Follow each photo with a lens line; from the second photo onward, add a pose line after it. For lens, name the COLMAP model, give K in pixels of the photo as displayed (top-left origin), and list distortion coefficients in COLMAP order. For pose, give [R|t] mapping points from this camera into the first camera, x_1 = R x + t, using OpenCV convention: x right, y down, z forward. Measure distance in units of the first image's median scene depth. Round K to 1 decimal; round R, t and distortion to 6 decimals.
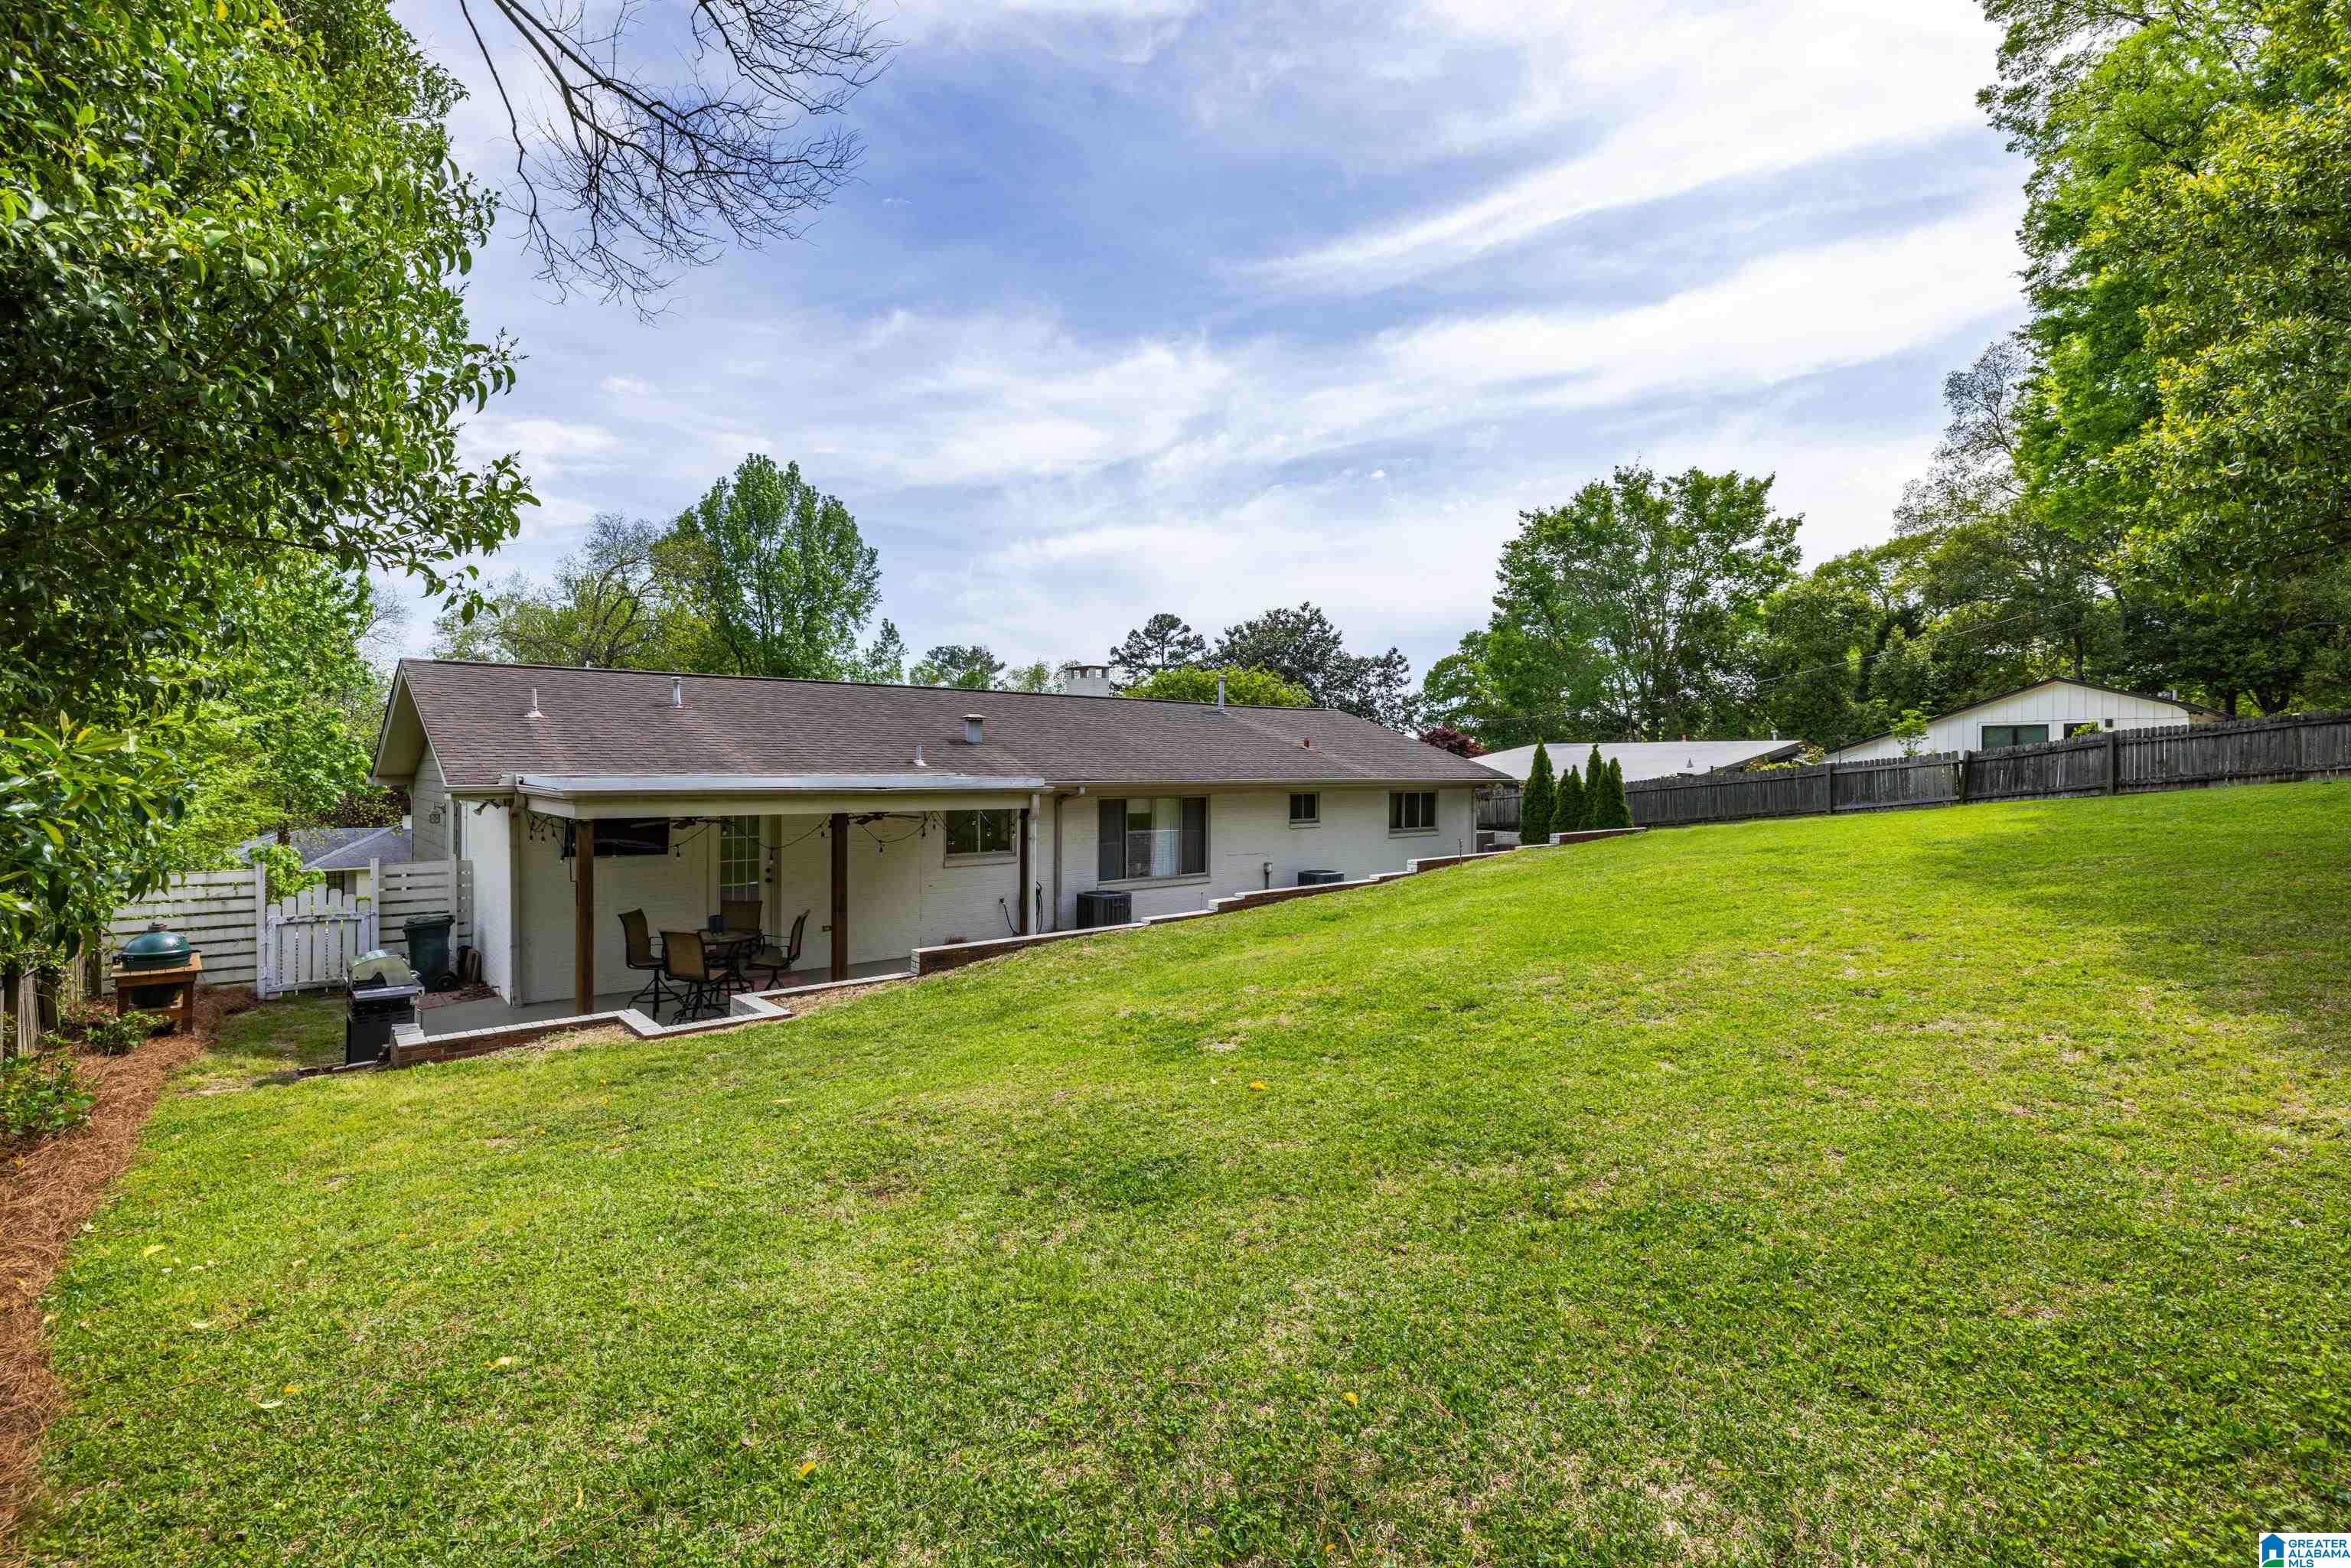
lens RADIAL K [[1115.3, 0, 1174.2], [0, 1115.3, 786.9], [0, 0, 1]] dist [-0.000227, -0.000395]
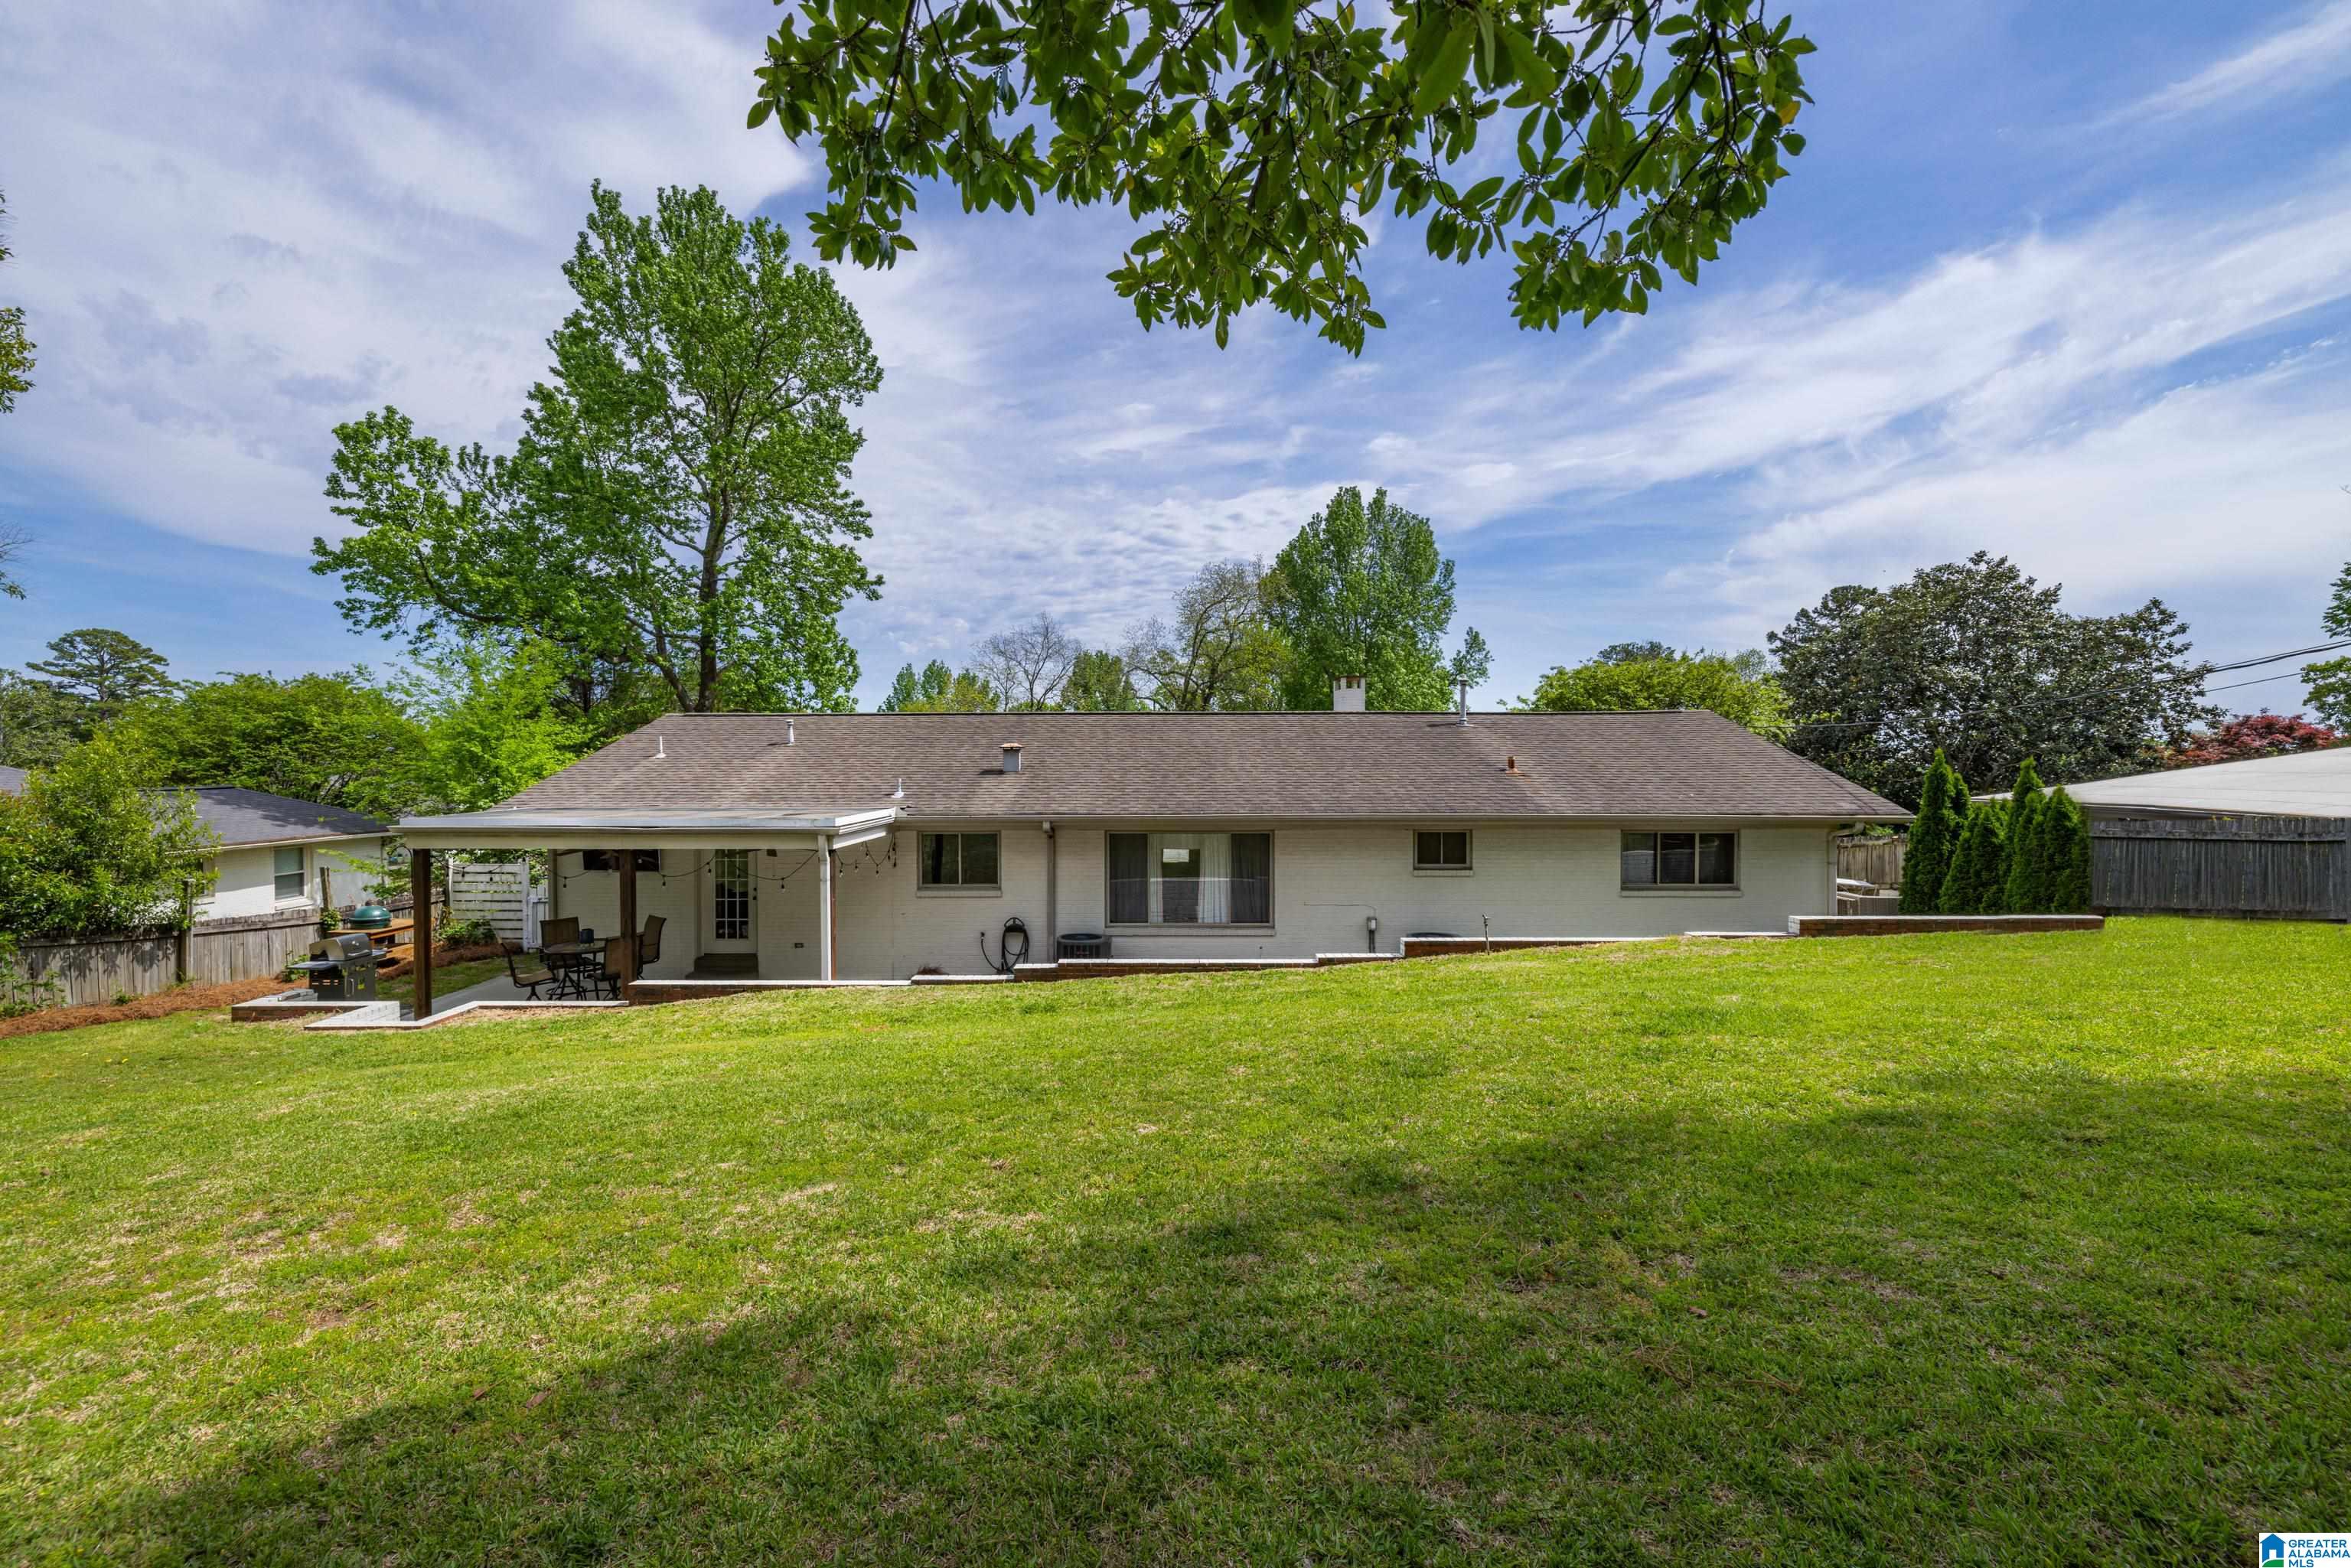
lens RADIAL K [[1010.0, 0, 1170.6], [0, 1010.0, 771.8], [0, 0, 1]] dist [0.007344, 0.000652]
pose [[0.744914, 0.002993, -0.667154, 0.120997], [-0.008053, 0.999957, -0.004506, -0.008415], [0.667112, 0.008730, 0.744906, 0.095939]]
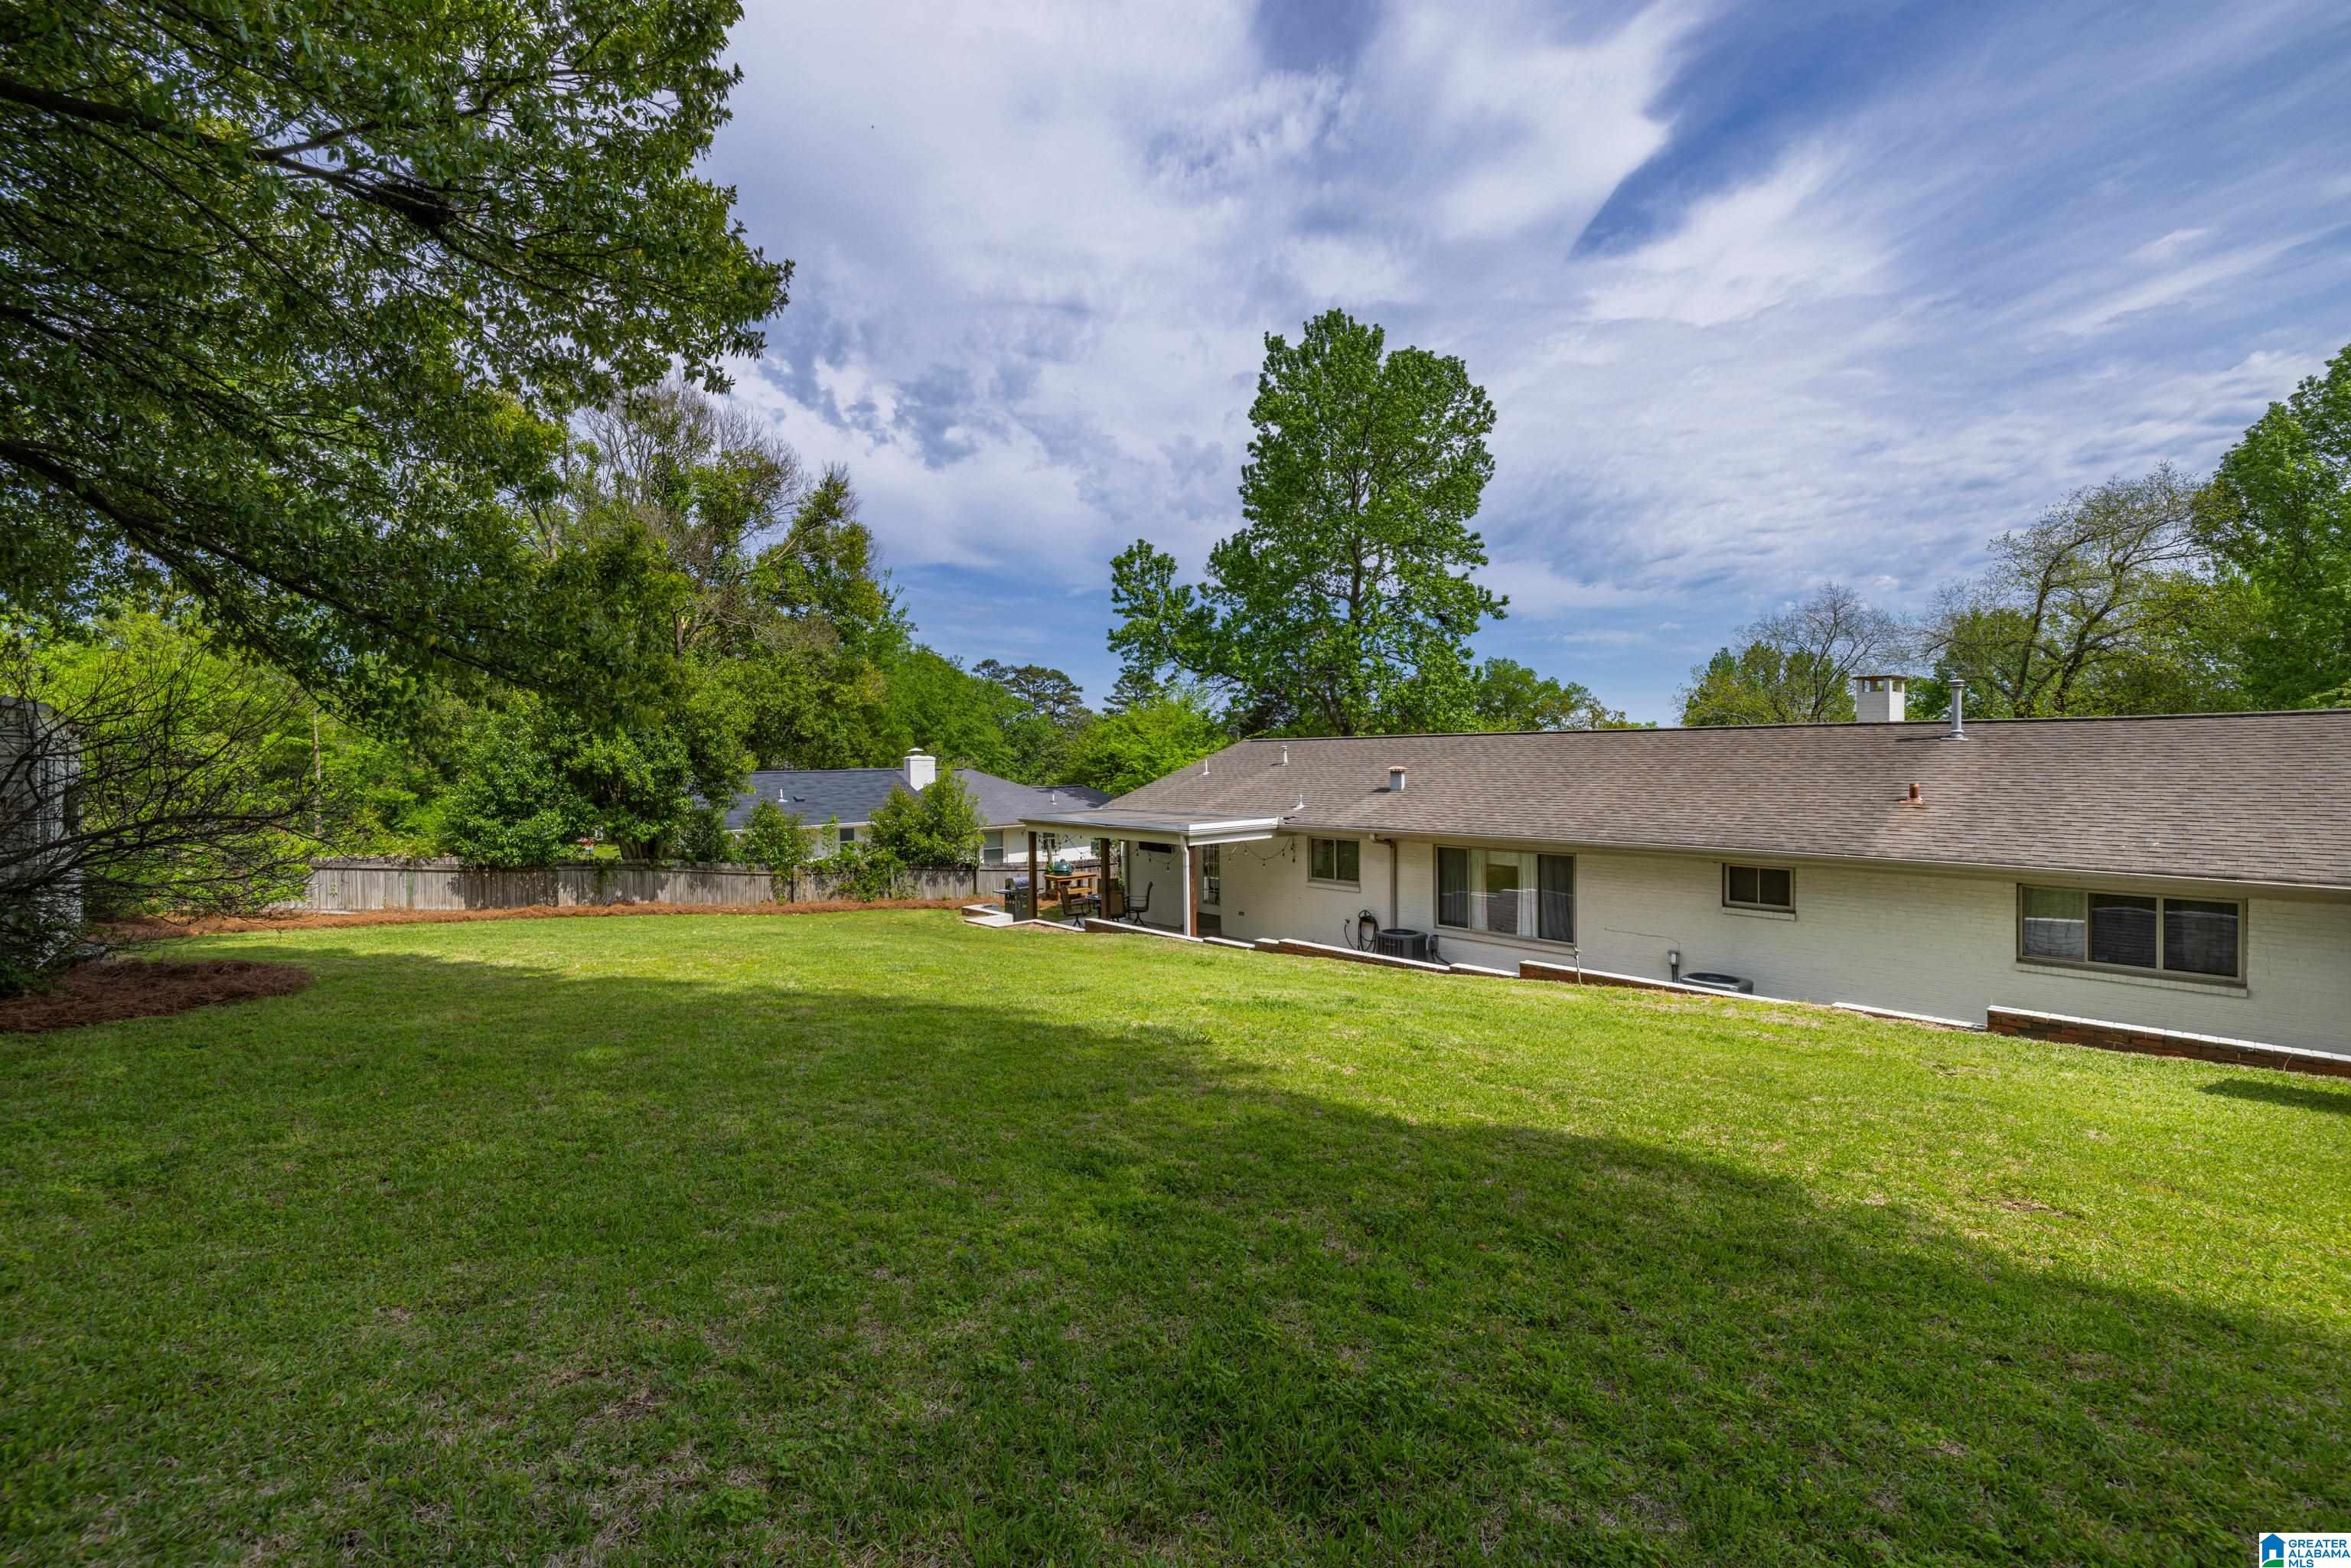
lens RADIAL K [[1010.0, 0, 1161.4], [0, 1010.0, 783.9], [0, 0, 1]] dist [0.007344, 0.000652]
pose [[0.004886, 0.026769, -0.999630, 0.205484], [-0.007381, 0.999615, 0.026732, -0.016841], [0.999961, 0.007247, 0.005082, 0.169163]]
